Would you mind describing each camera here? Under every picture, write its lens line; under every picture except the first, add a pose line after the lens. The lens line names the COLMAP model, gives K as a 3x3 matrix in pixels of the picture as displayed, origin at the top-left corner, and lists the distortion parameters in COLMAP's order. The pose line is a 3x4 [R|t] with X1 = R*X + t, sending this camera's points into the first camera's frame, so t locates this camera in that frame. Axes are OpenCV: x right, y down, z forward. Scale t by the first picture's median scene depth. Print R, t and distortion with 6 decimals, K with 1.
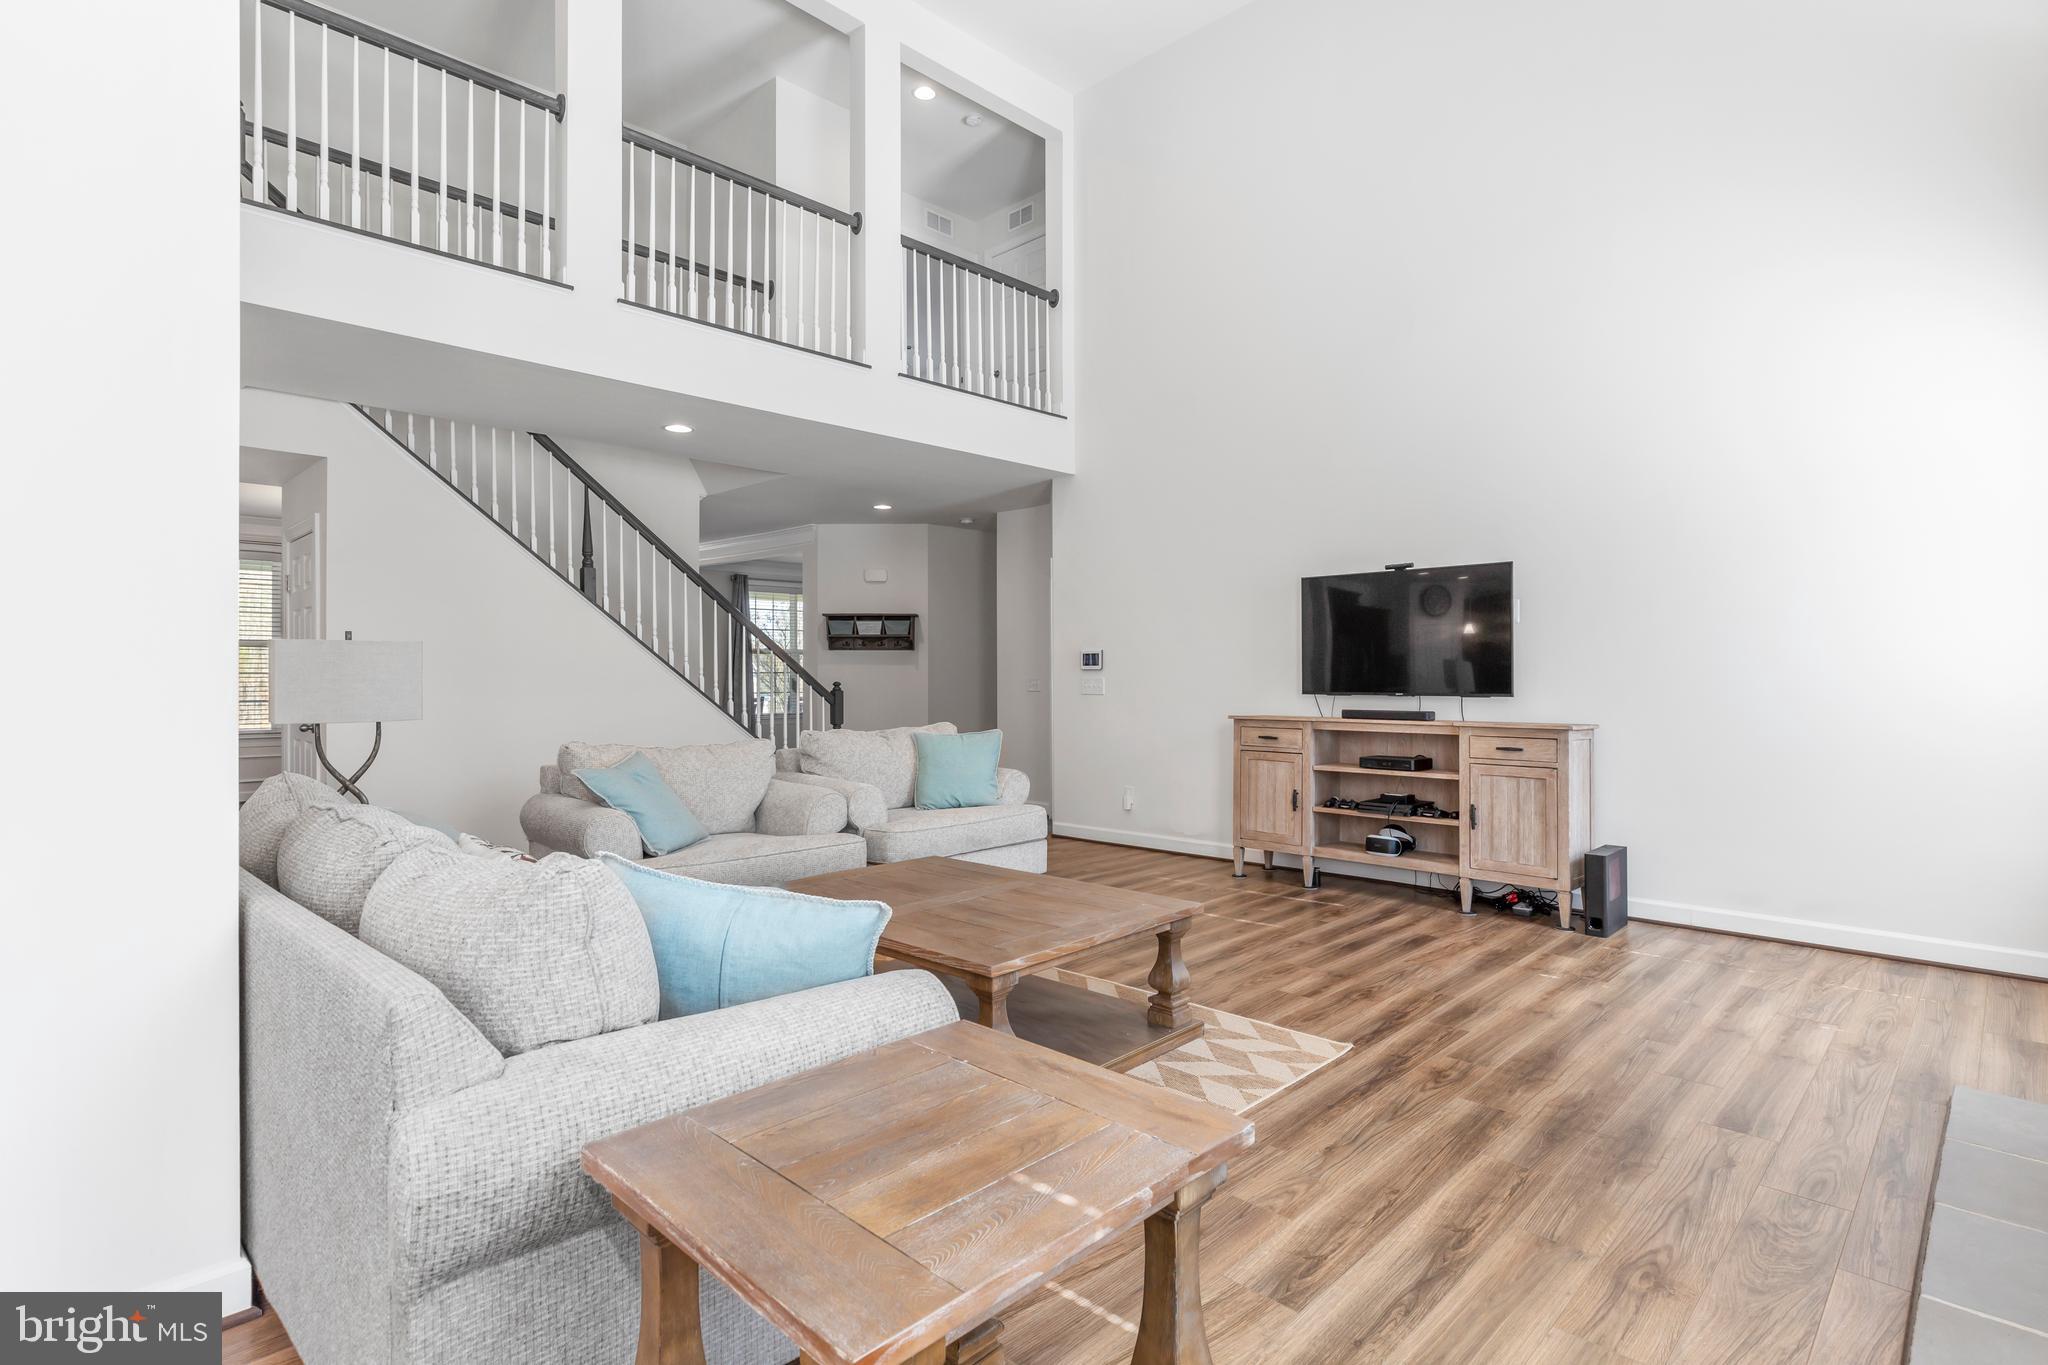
lens RADIAL K [[1020.4, 0, 1024.0], [0, 1020.4, 682.5], [0, 0, 1]] dist [-0.001521, 0.000105]
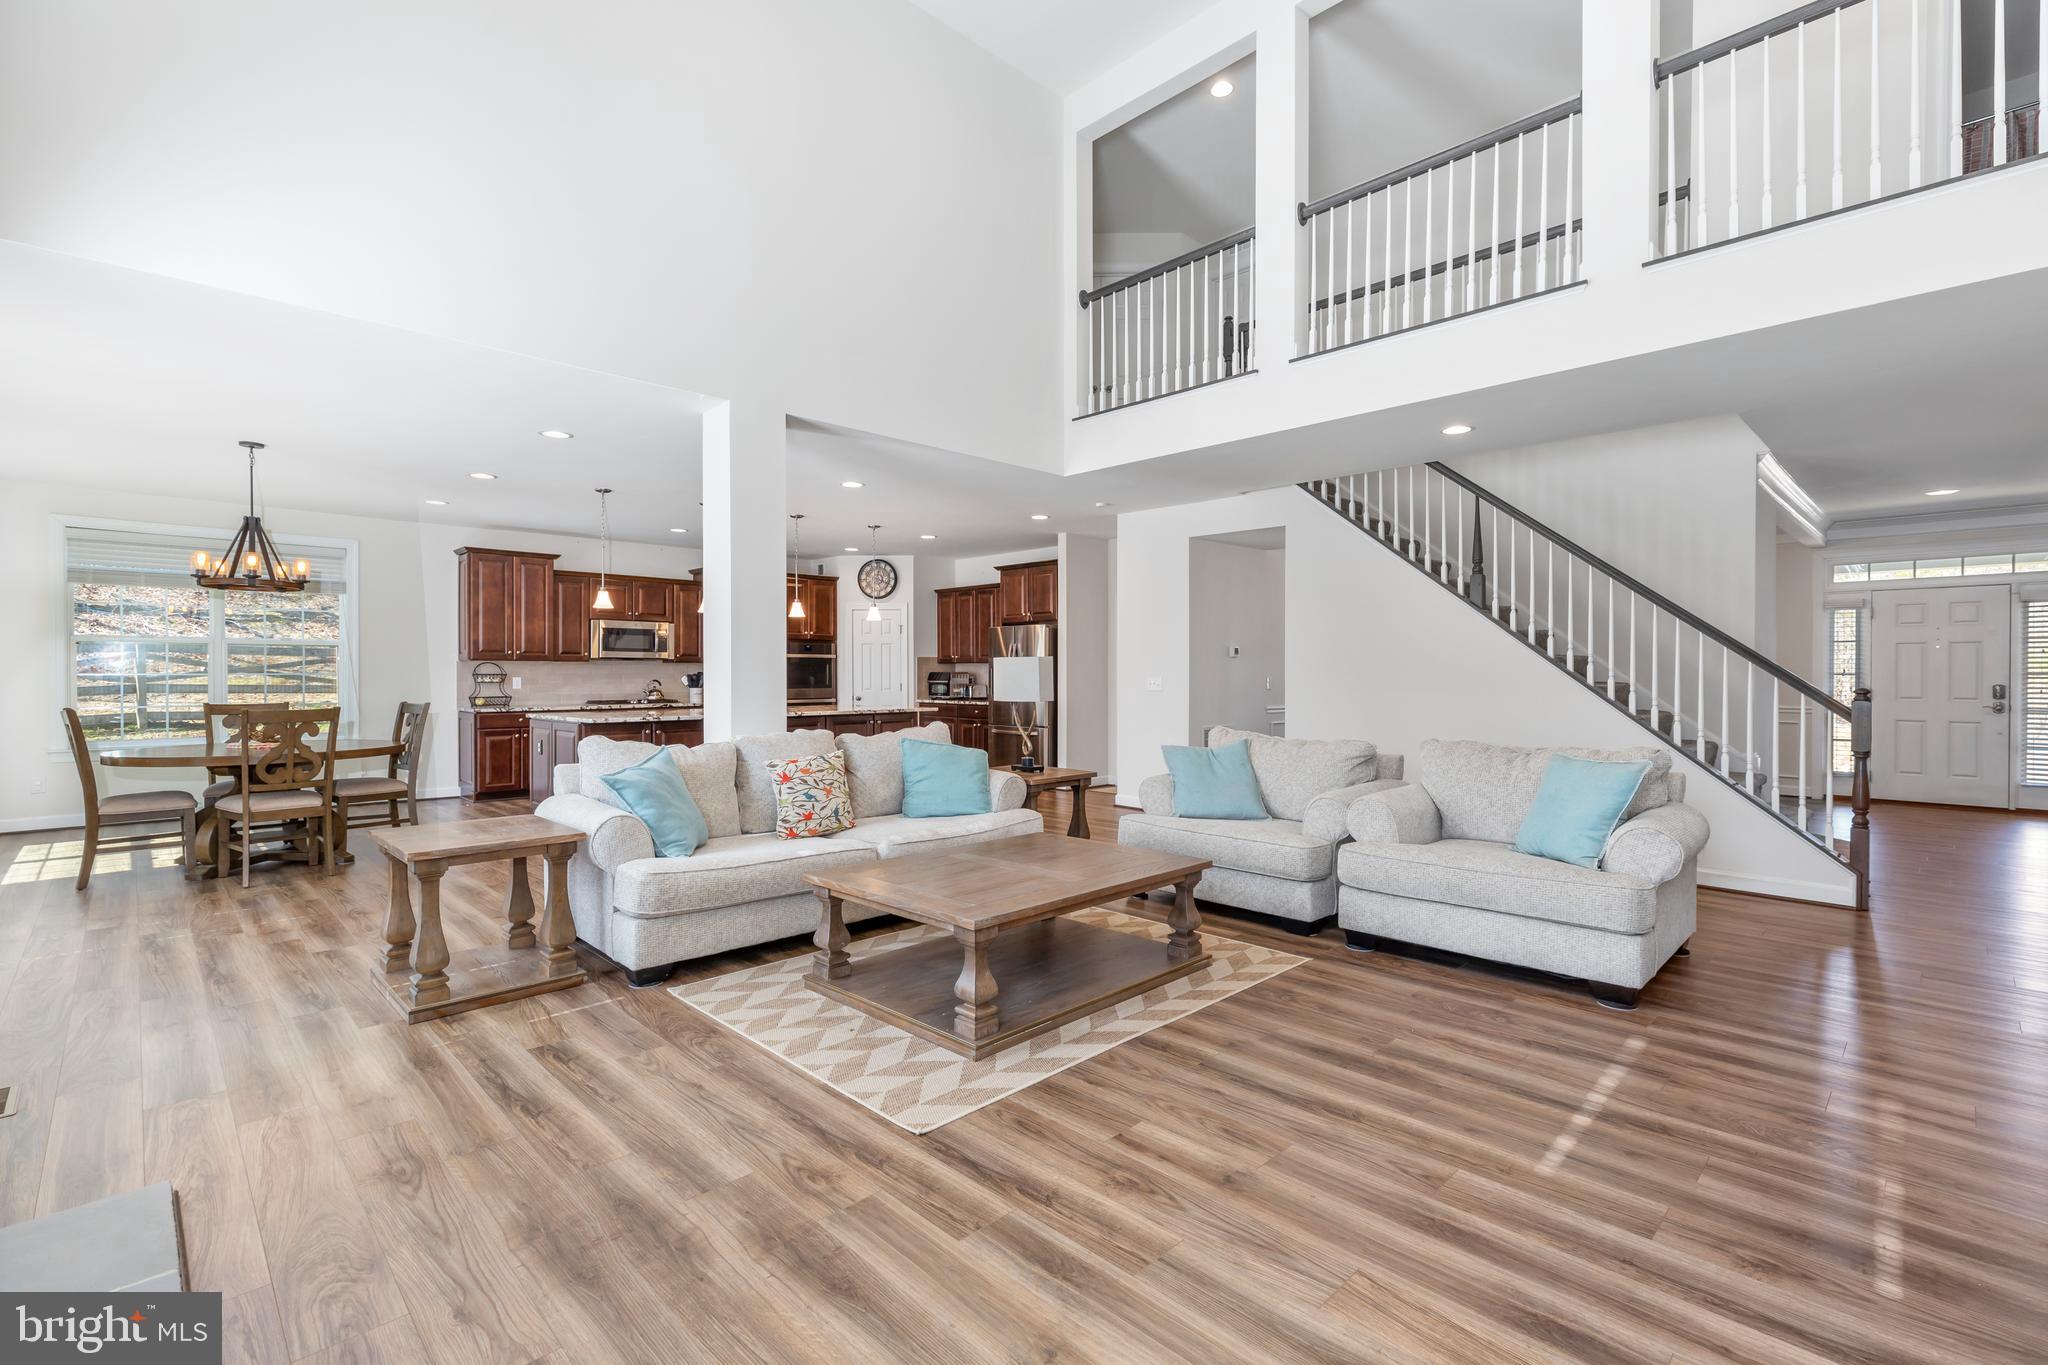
lens RADIAL K [[921.7, 0, 1024.0], [0, 921.7, 682.5], [0, 0, 1]] dist [0.010952, 0.000238]
pose [[-0.028733, 0.007982, -0.999555, 1.042810], [-0.008241, 0.999932, 0.008222, -0.010002], [0.999553, 0.008473, -0.028665, 1.090161]]
